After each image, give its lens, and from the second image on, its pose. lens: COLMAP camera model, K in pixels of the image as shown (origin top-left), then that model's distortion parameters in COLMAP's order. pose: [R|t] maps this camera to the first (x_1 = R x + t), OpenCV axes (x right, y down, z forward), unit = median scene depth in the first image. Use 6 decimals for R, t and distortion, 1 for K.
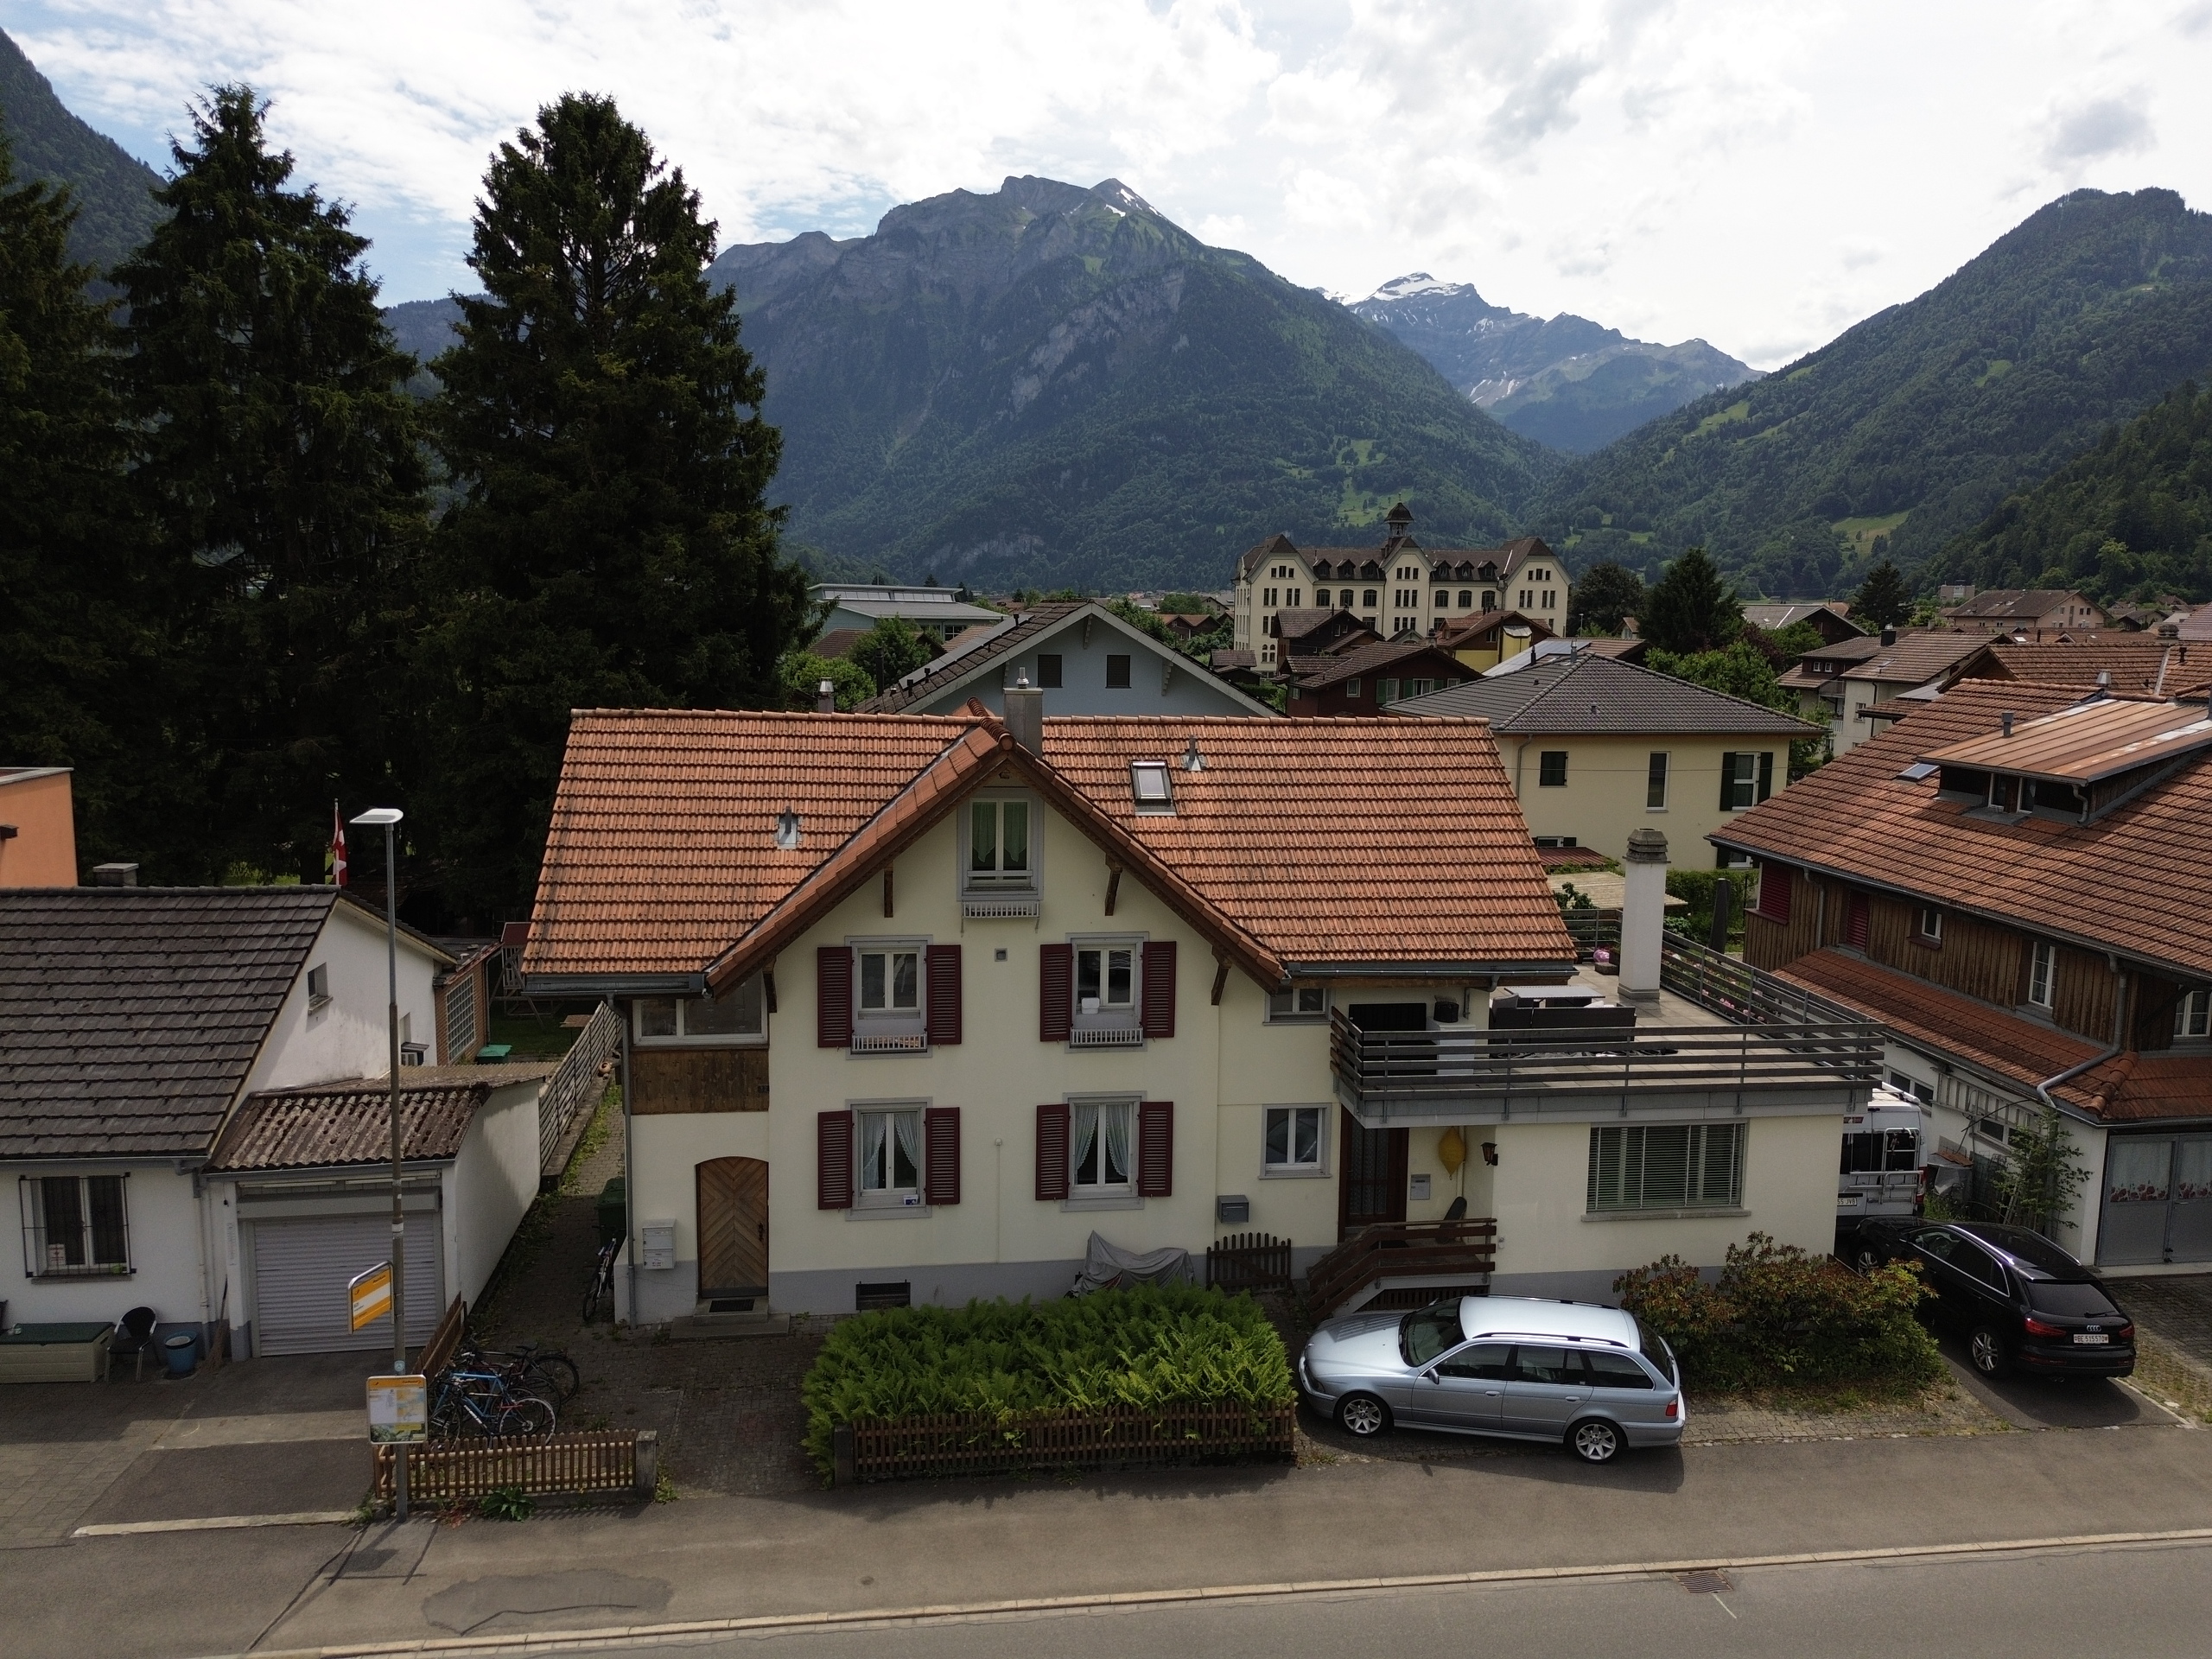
lens RADIAL K [[1561.0, 0, 1107.0], [0, 1561.0, 833.9], [0, 0, 1]] dist [0.049357, -0.031497]
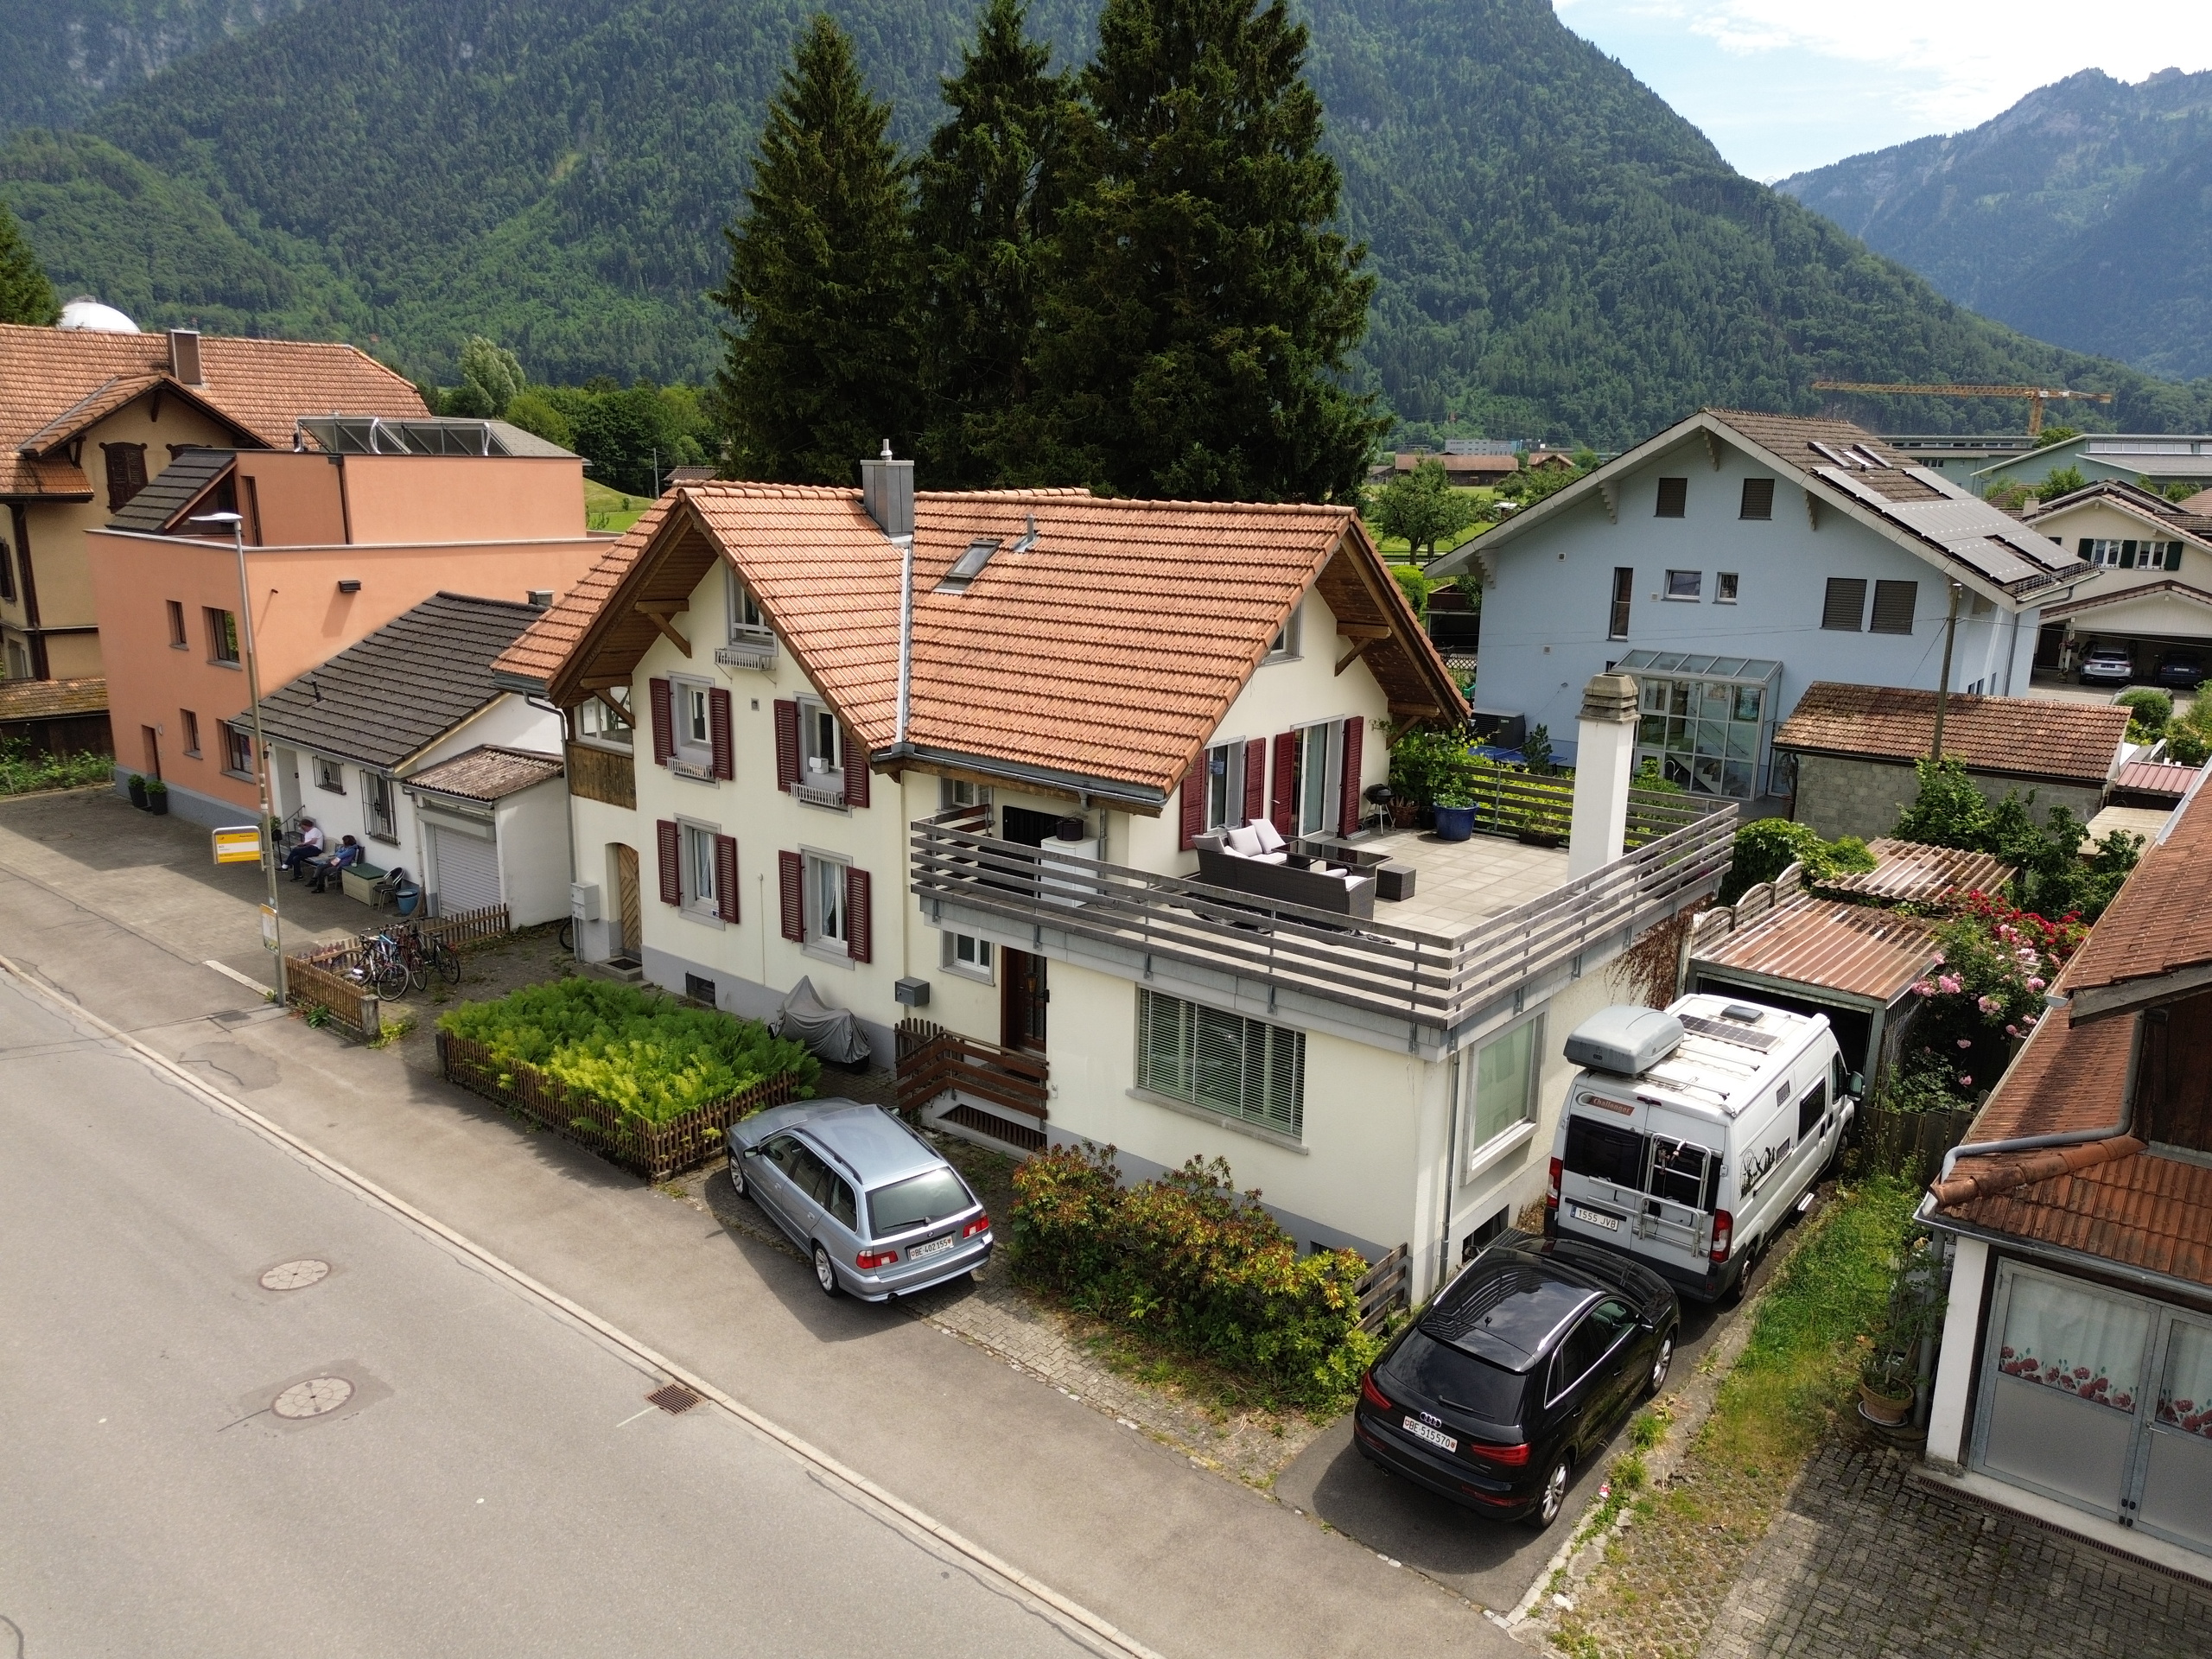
lens RADIAL K [[1561.0, 0, 1115.1], [0, 1561.0, 827.0], [0, 0, 1]] dist [0.049357, -0.031497]
pose [[0.689177, 0.161440, -0.706379, 0.879281], [-0.107604, 0.986857, 0.120559, 0.004114], [0.716559, -0.007078, 0.697491, 0.417947]]
